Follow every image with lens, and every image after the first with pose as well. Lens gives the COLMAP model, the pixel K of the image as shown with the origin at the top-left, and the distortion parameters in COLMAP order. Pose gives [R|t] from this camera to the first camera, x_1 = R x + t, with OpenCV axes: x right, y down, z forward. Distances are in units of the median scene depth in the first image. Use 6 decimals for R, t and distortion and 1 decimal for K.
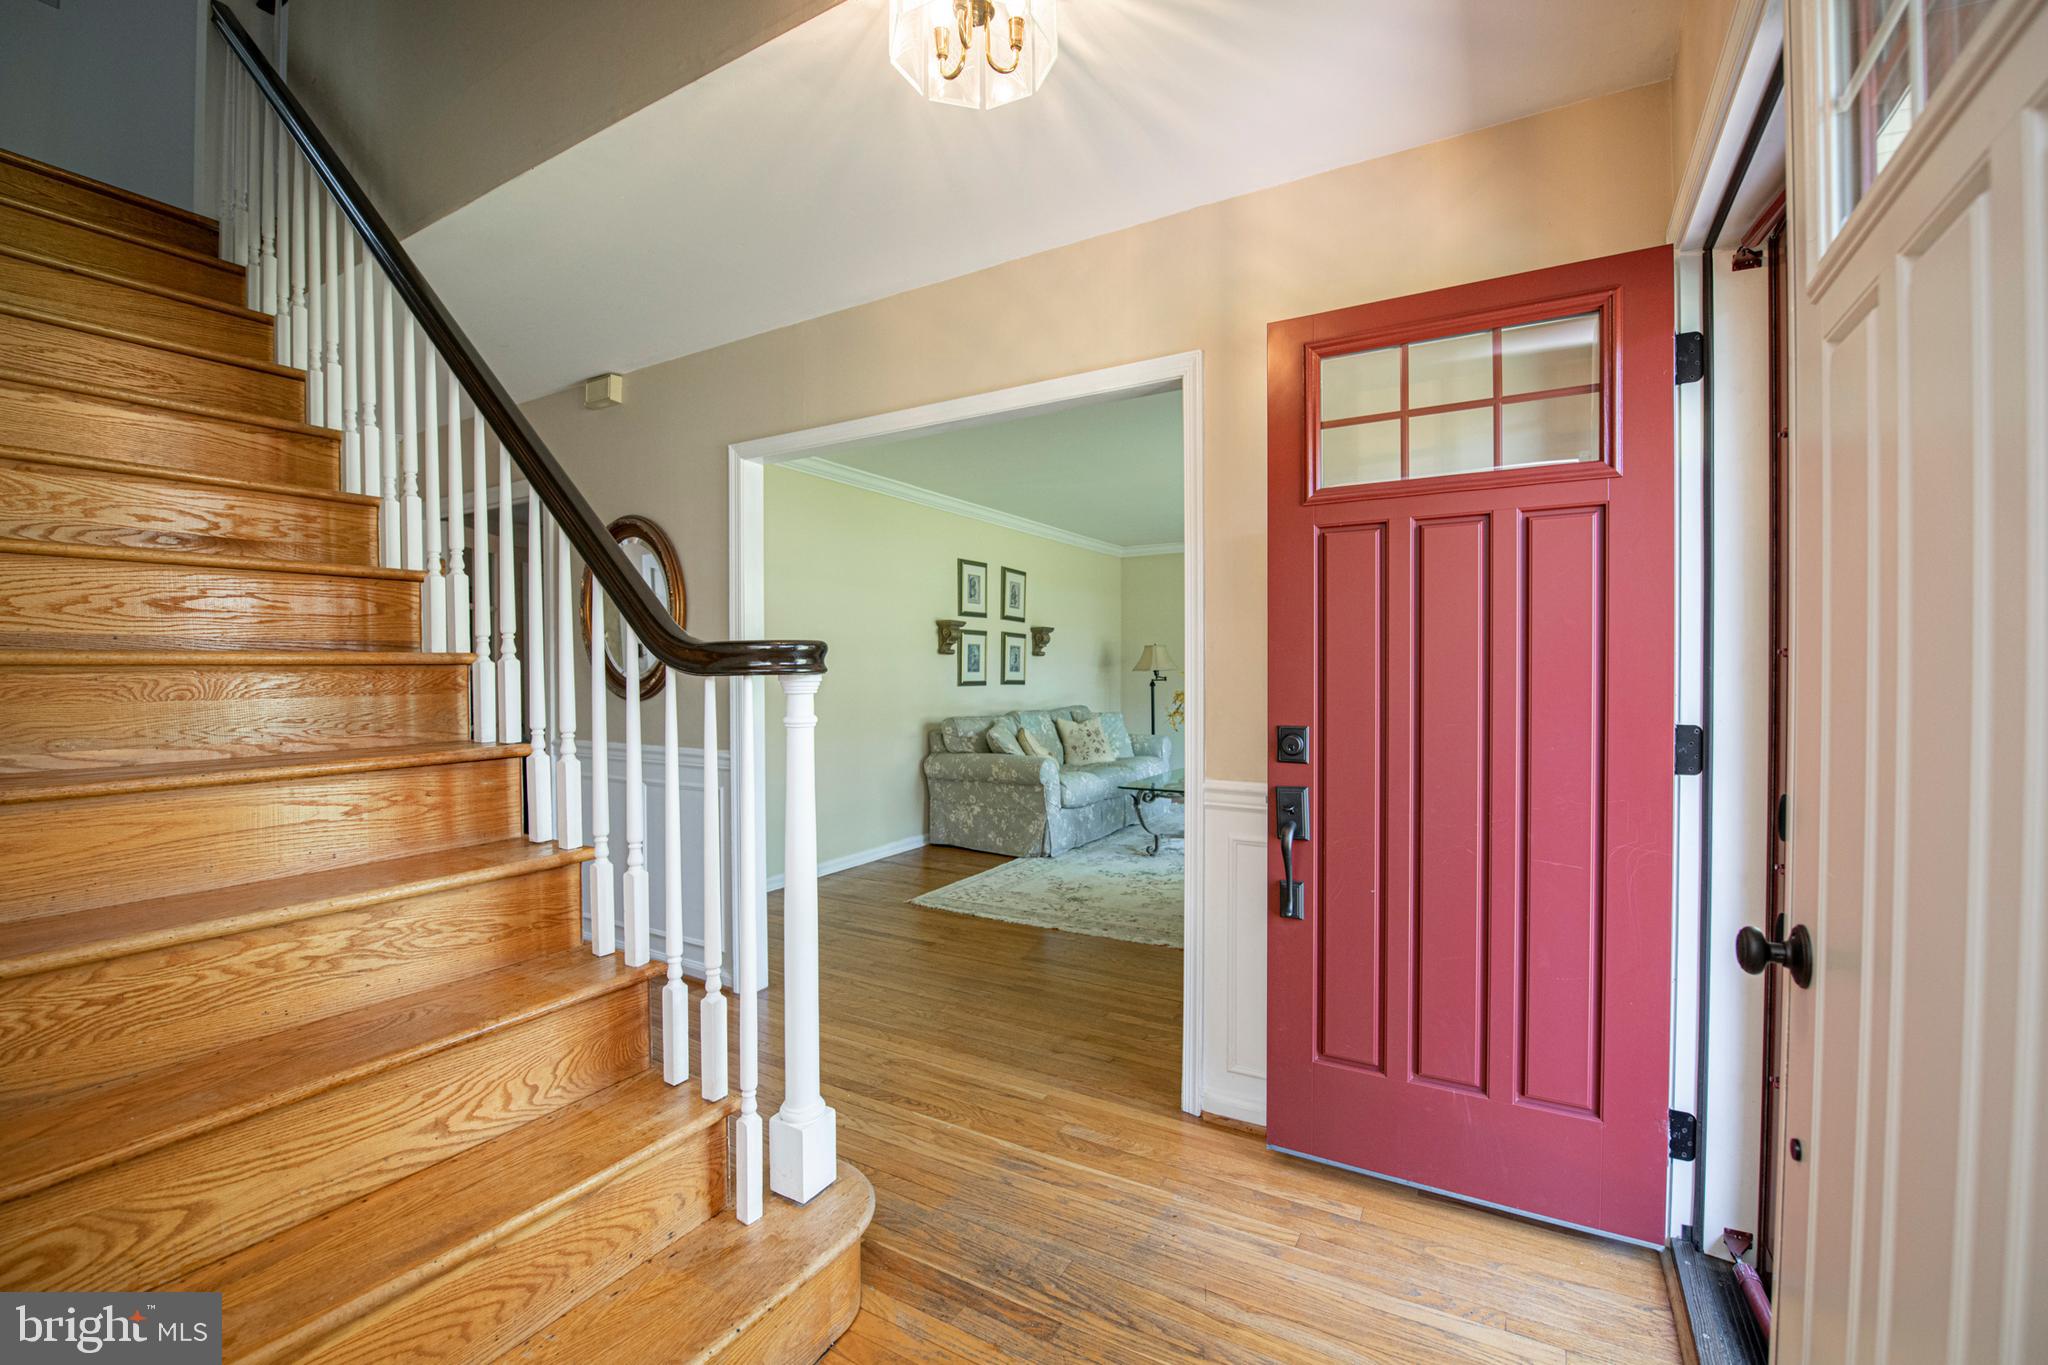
lens RADIAL K [[824.4, 0, 1038.8], [0, 824.4, 687.5], [0, 0, 1]] dist [0.001235, -0.000060]
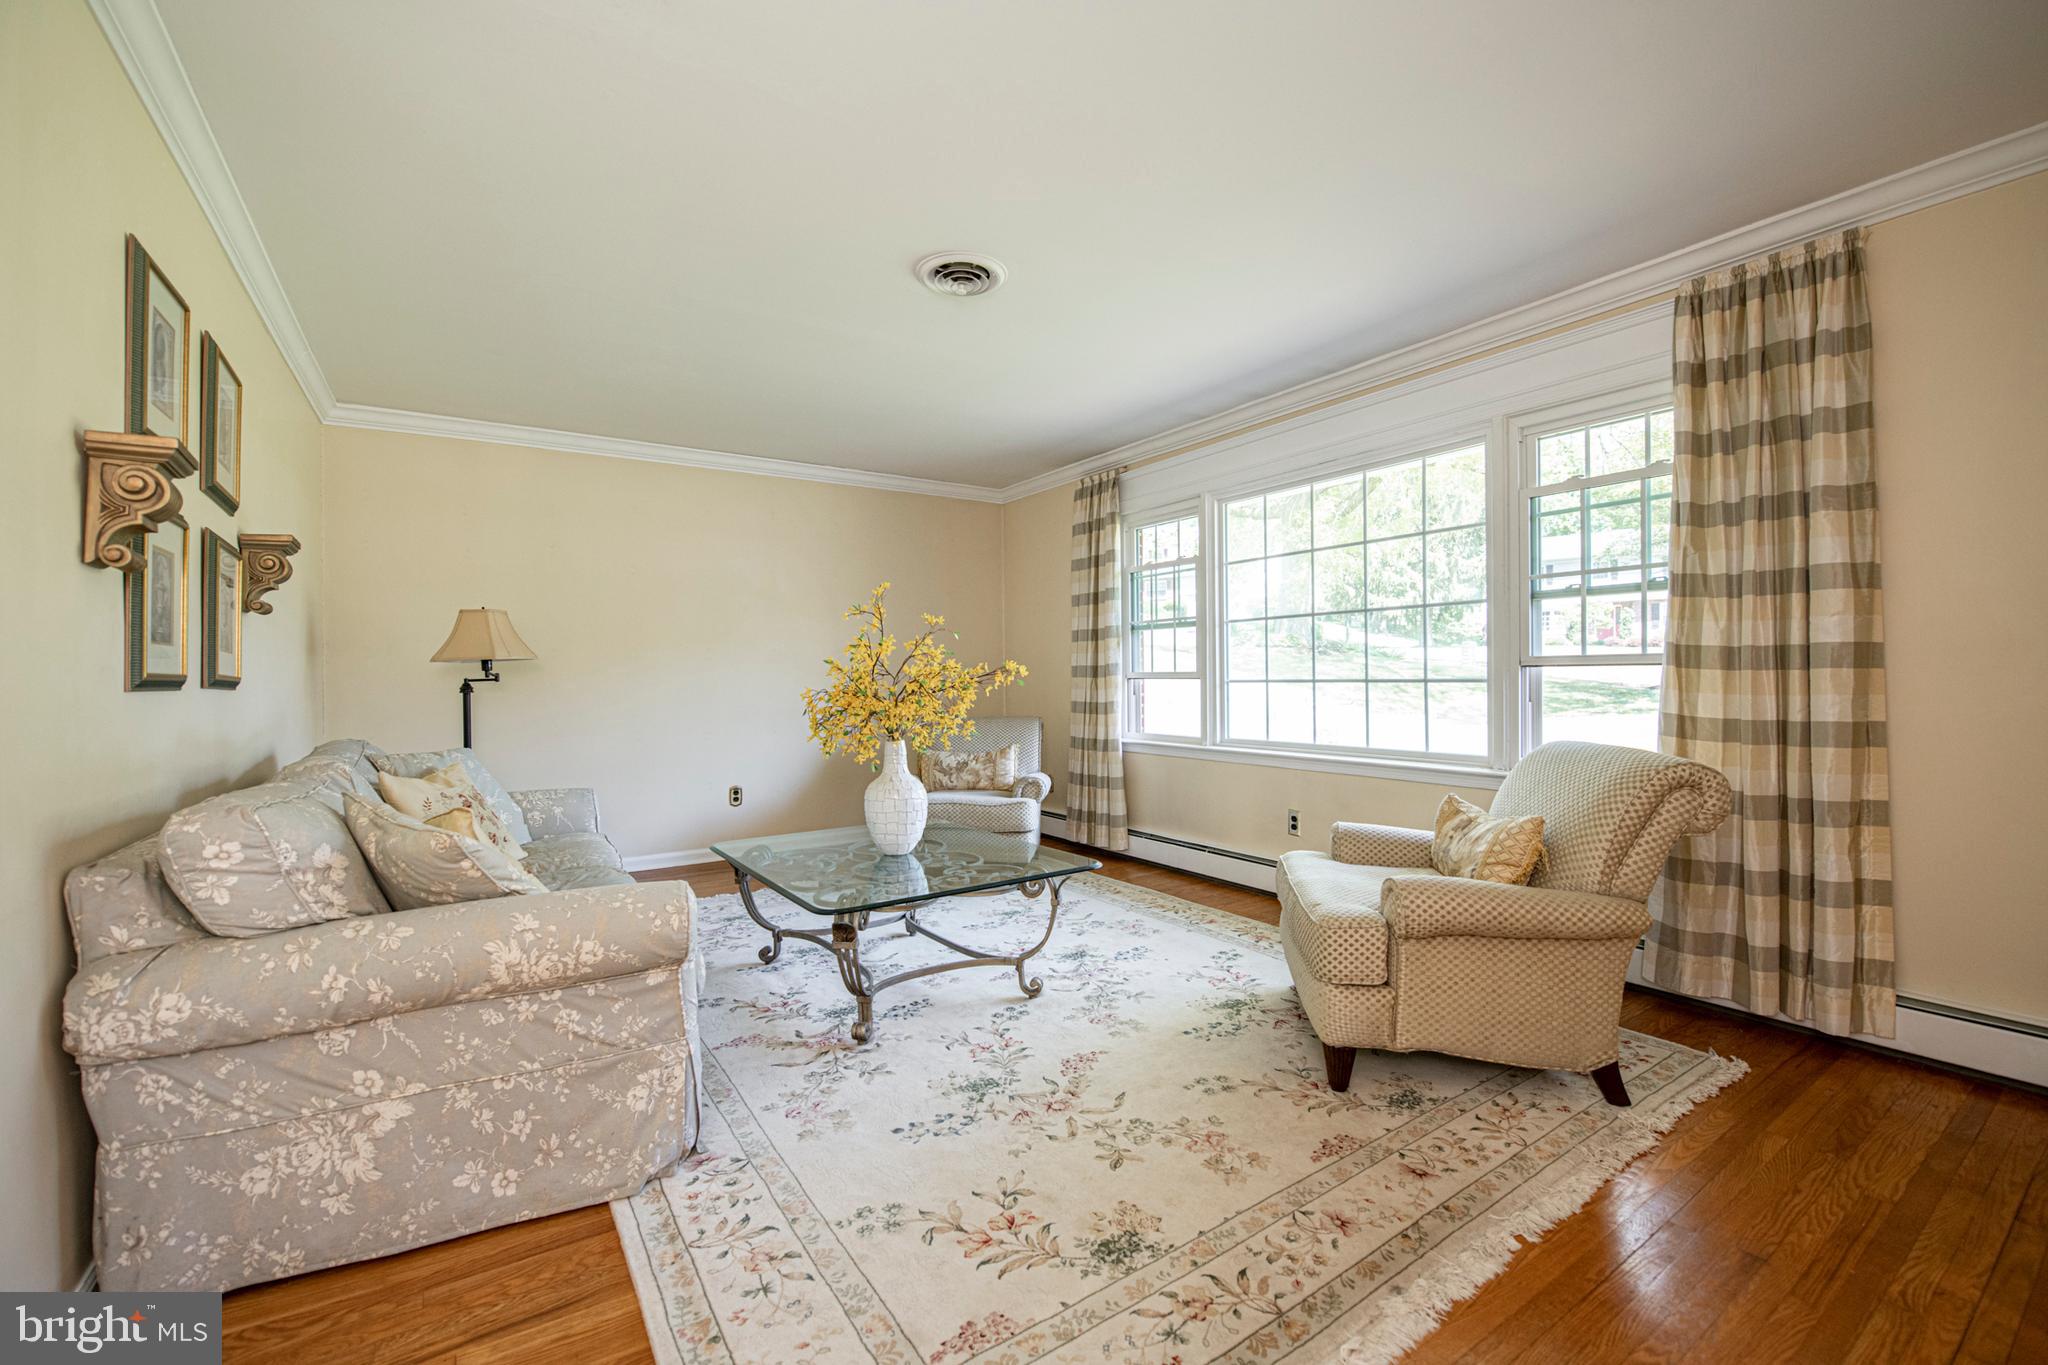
lens RADIAL K [[842.9, 0, 1021.2], [0, 842.9, 681.4], [0, 0, 1]] dist [-0.021457, -0.000397]
pose [[0.438098, -0.001892, 0.898925, -0.398969], [0.020465, 0.999760, -0.007870, 0.006327], [-0.898694, 0.021845, 0.438031, 1.120814]]
